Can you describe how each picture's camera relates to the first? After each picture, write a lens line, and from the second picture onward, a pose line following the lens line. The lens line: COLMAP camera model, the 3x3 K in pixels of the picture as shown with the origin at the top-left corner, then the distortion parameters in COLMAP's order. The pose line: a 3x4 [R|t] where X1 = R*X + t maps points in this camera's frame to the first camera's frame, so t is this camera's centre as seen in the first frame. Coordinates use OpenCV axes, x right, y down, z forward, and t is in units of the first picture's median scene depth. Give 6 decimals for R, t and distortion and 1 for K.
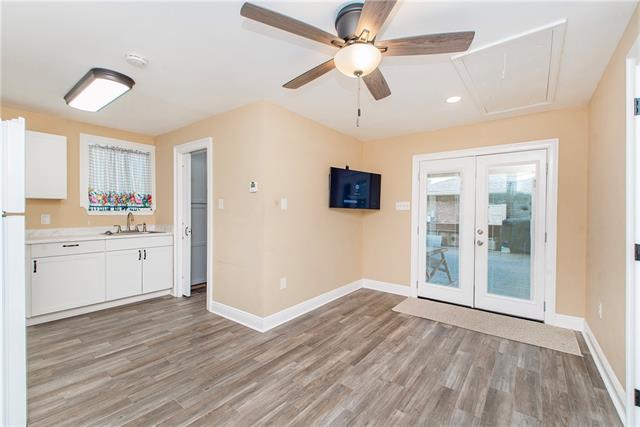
lens RADIAL K [[271.8, 0, 336.5], [0, 271.8, 214.6], [0, 0, 1]] dist [0.000724, -0.000137]
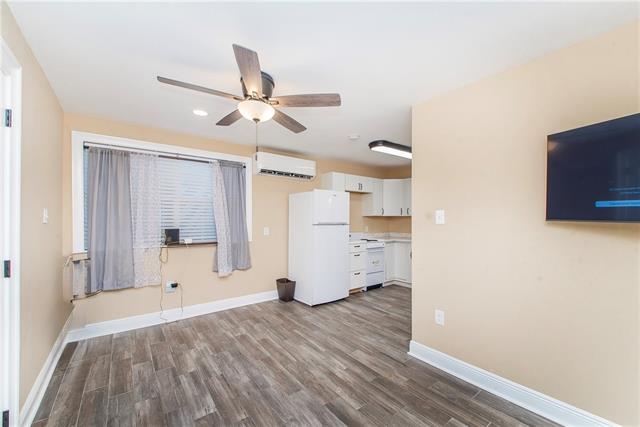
lens RADIAL K [[263.9, 0, 322.5], [0, 263.9, 215.1], [0, 0, 1]] dist [0.006604, -0.000346]
pose [[-0.295004, -0.018996, -0.955307, 0.859064], [-0.016005, 0.999760, -0.014937, -0.035065], [0.955362, 0.010884, -0.295238, 1.198440]]
